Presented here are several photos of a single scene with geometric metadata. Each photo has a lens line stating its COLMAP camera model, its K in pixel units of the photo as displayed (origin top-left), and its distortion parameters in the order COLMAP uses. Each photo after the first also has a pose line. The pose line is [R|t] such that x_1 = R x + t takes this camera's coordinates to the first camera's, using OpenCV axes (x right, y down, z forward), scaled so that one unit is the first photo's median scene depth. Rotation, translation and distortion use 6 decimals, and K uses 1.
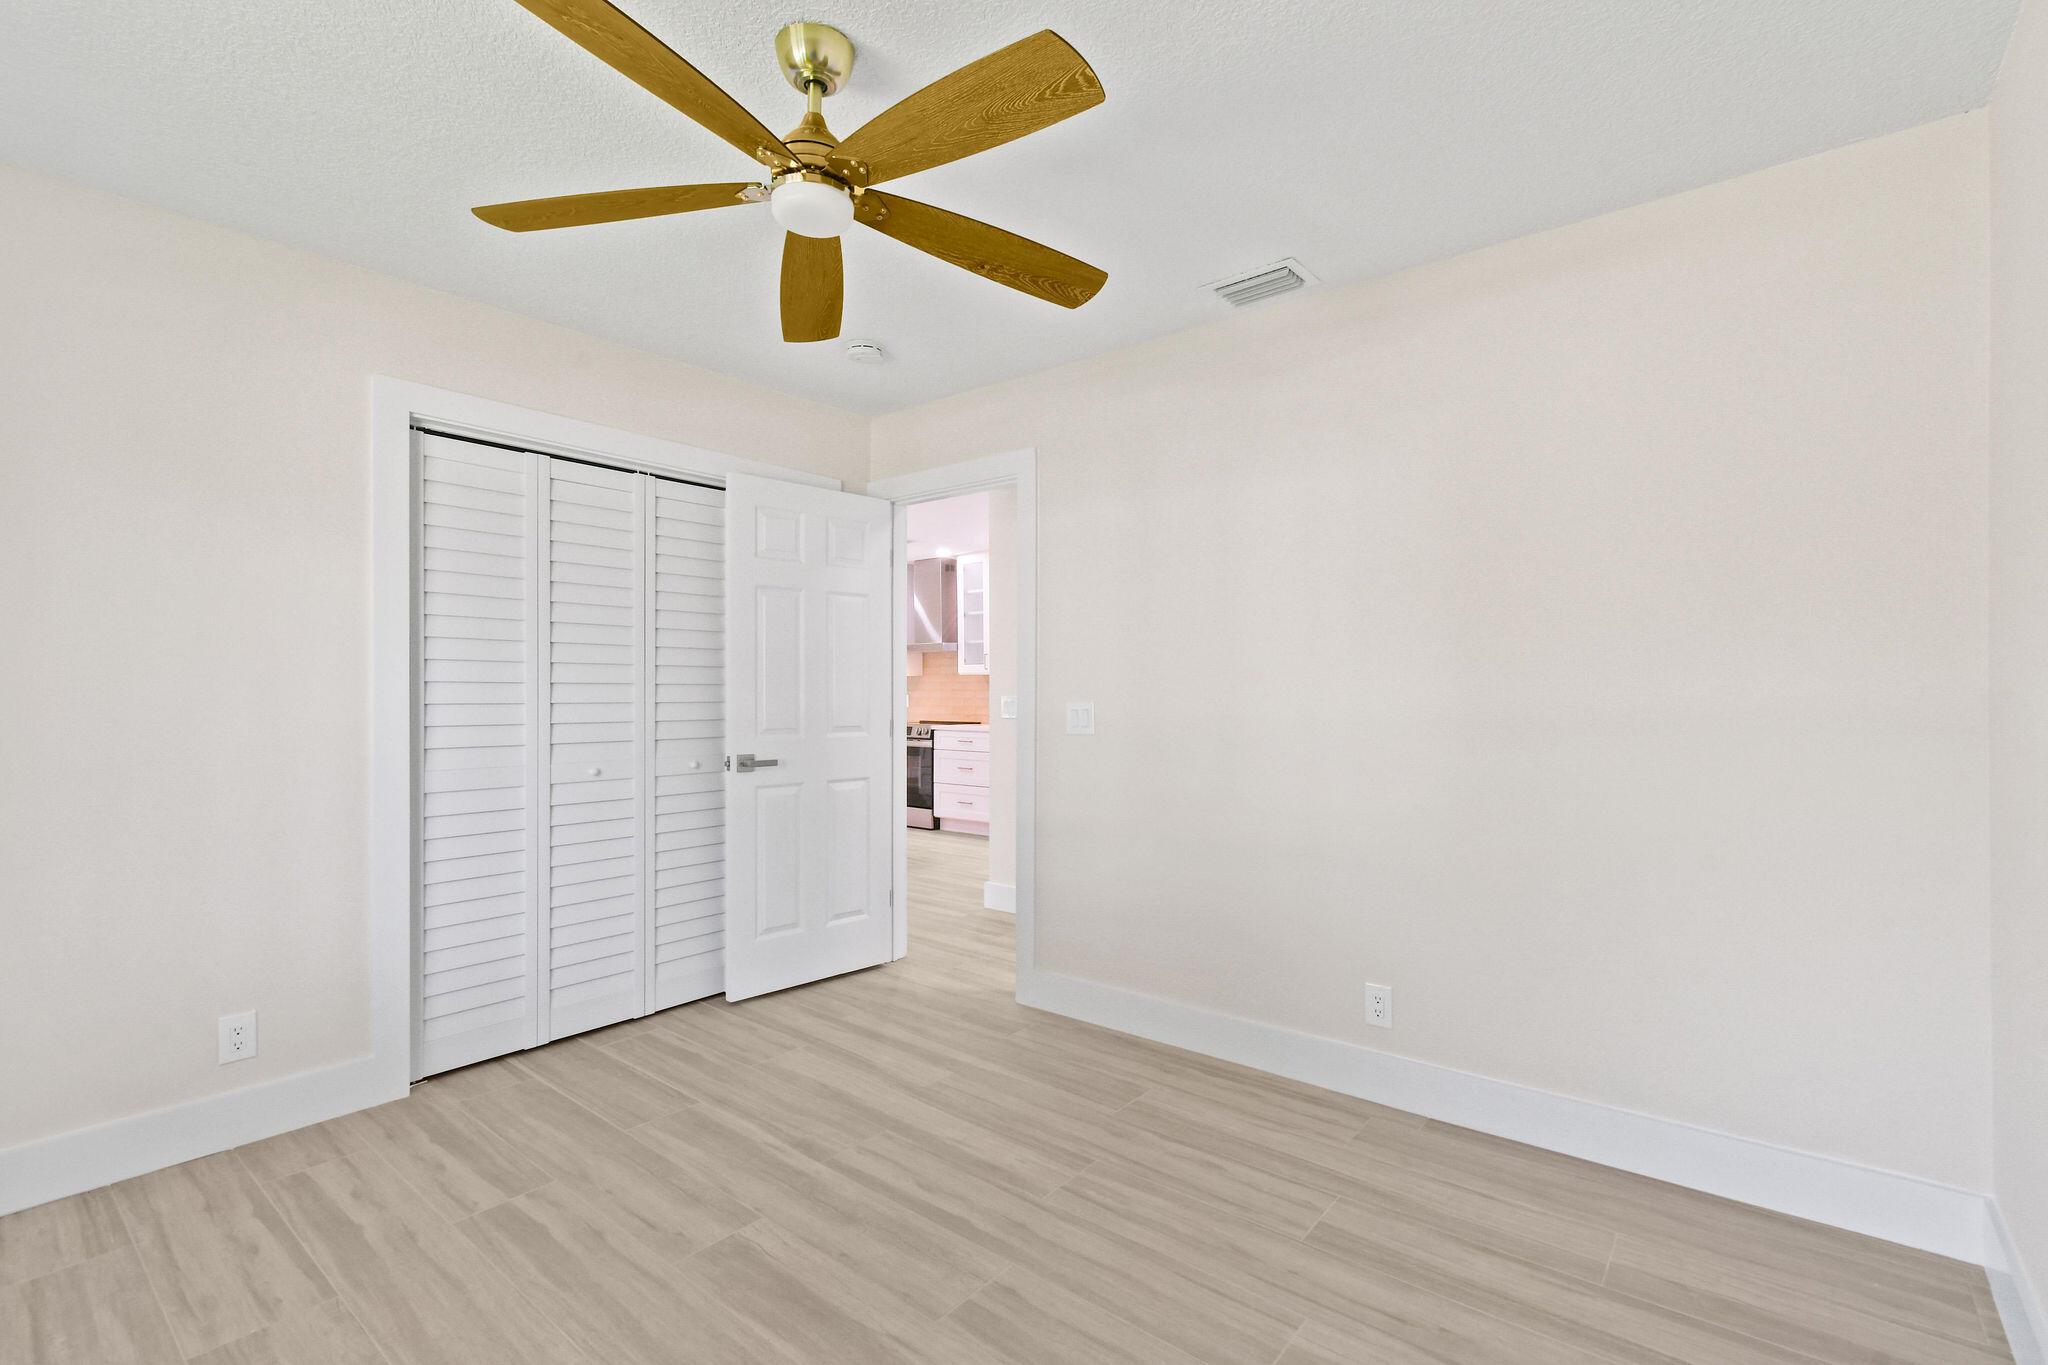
lens RADIAL K [[929.0, 0, 1028.9], [0, 929.0, 688.3], [0, 0, 1]] dist [0.001232, -0.000135]
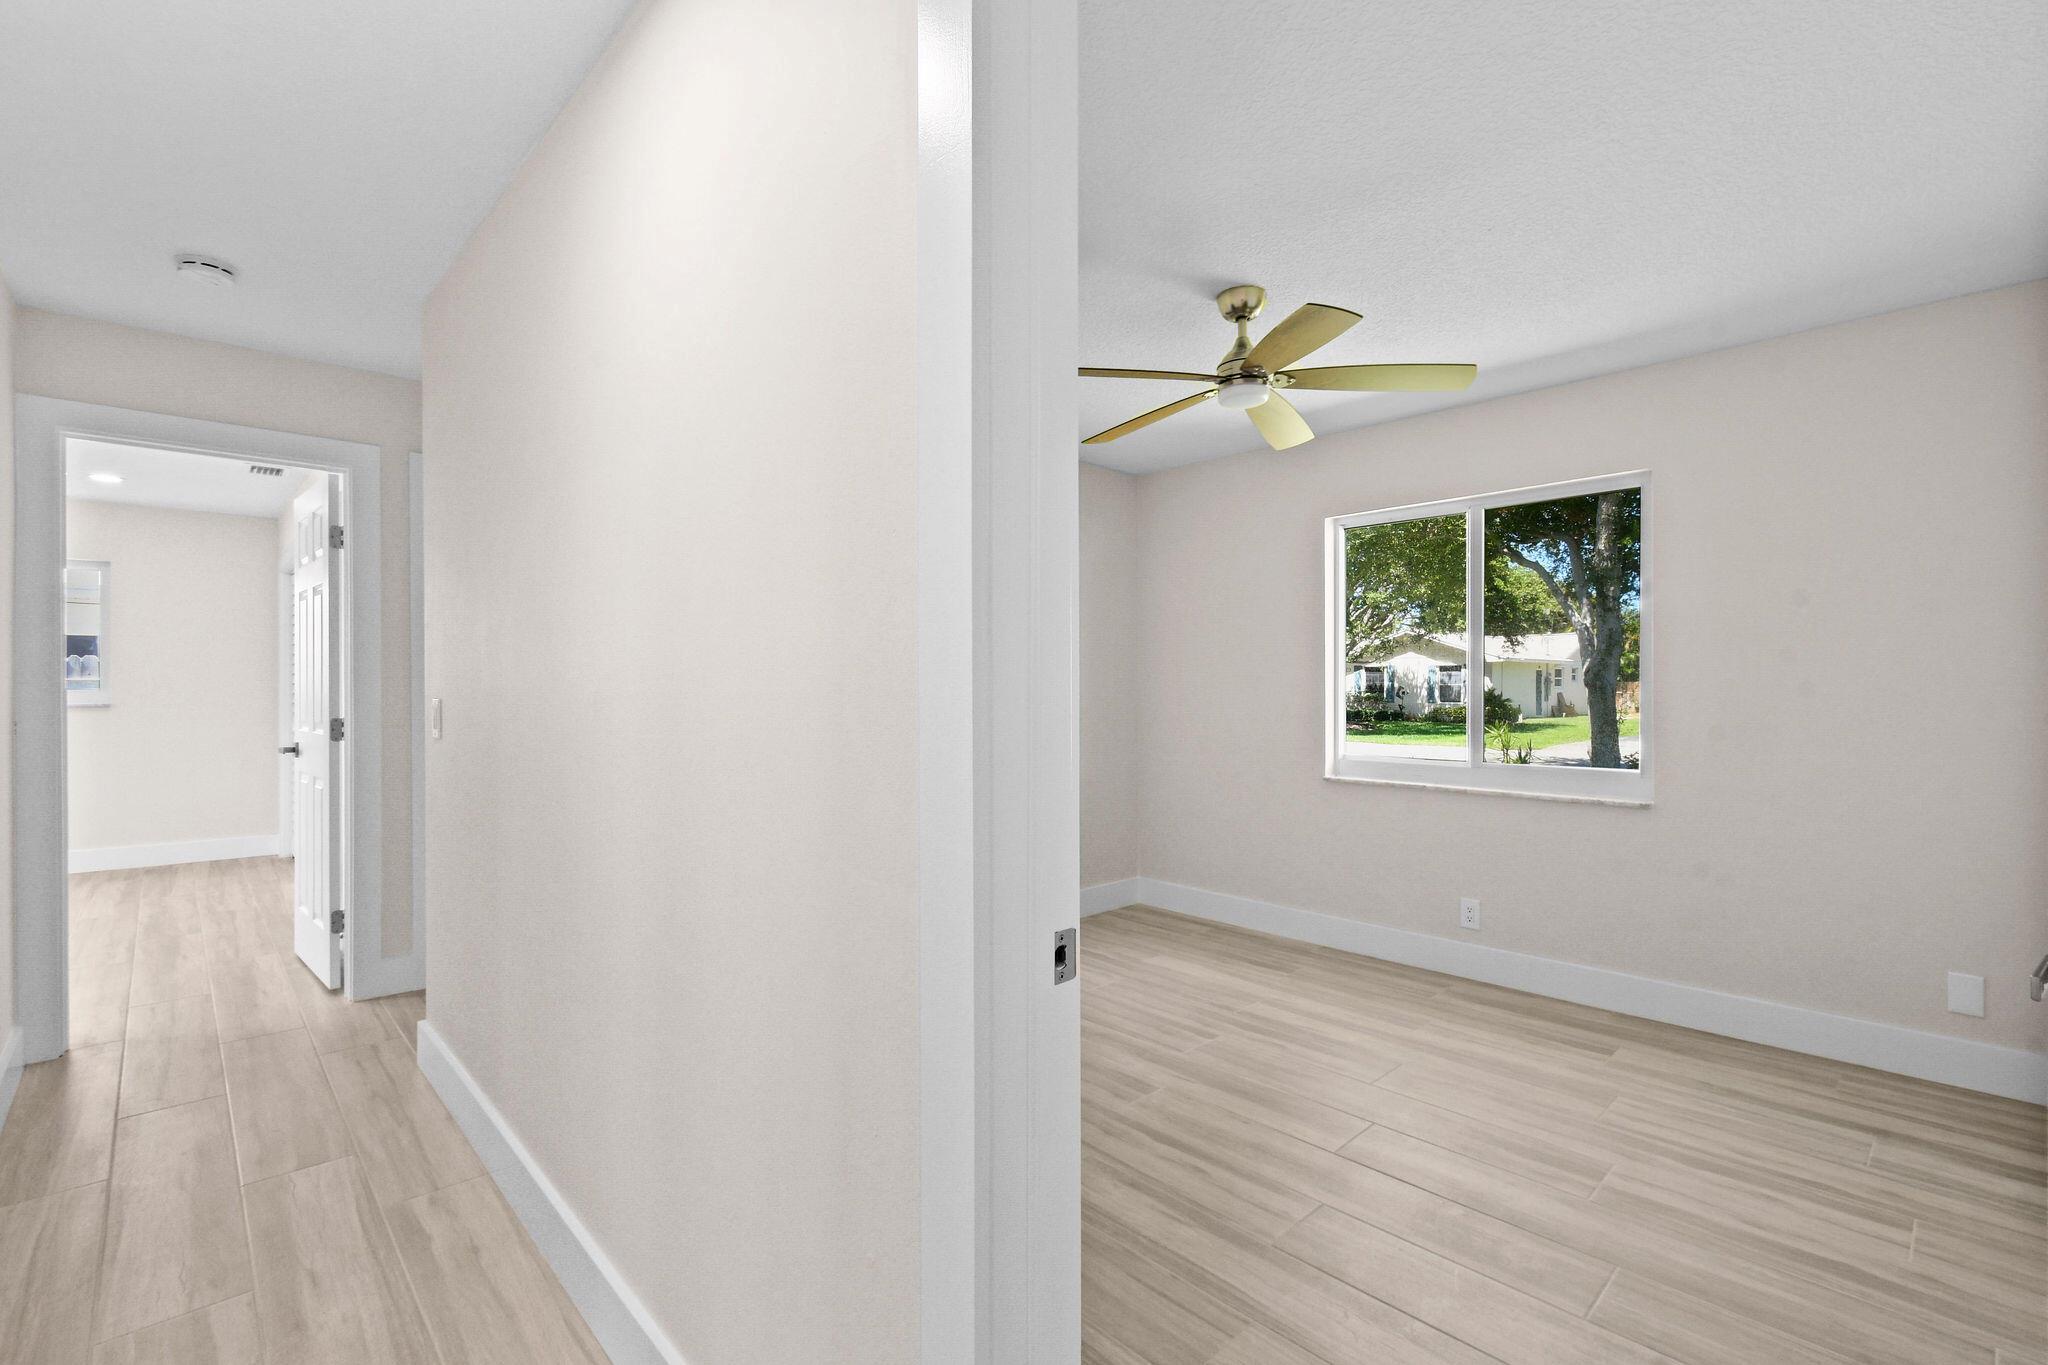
lens RADIAL K [[897.2, 0, 1024.0], [0, 897.2, 682.5], [0, 0, 1]] dist [0.000935, 0.000088]
pose [[-0.990115, -0.002632, 0.140232, -0.053098], [-0.003407, 0.999980, -0.005284, -0.003579], [-0.140215, -0.005709, -0.990105, 1.880309]]
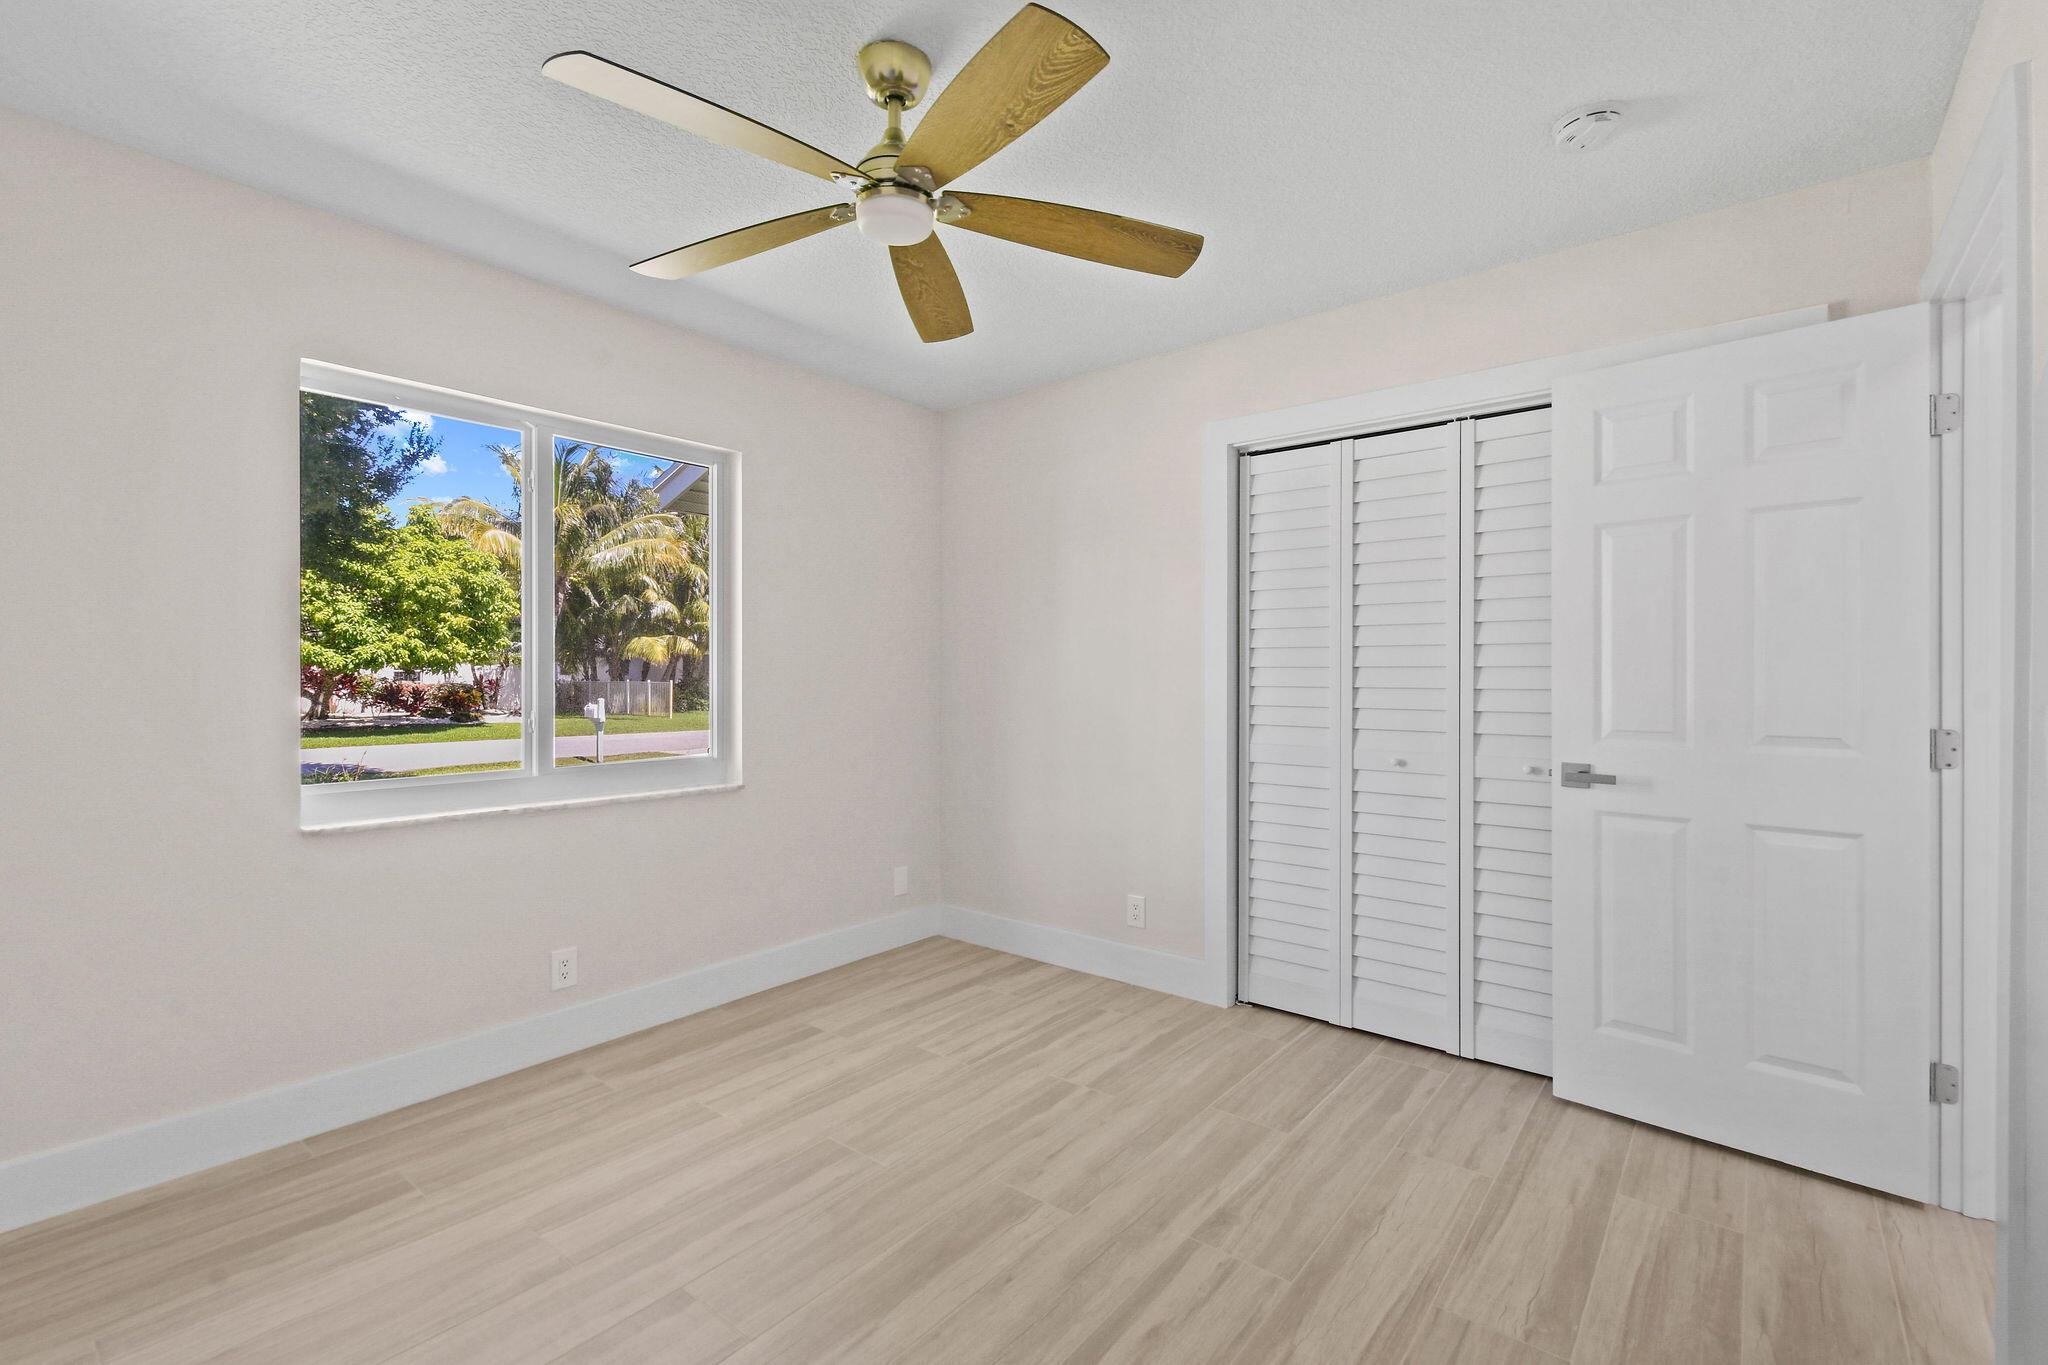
lens RADIAL K [[904.6, 0, 1023.8], [0, 904.6, 671.5], [0, 0, 1]] dist [0.001733, -0.000692]
pose [[-0.005218, -0.004427, -0.999977, 0.579169], [0.000521, 0.999990, -0.004430, 0.004537], [0.999986, -0.000544, -0.005215, 0.832906]]
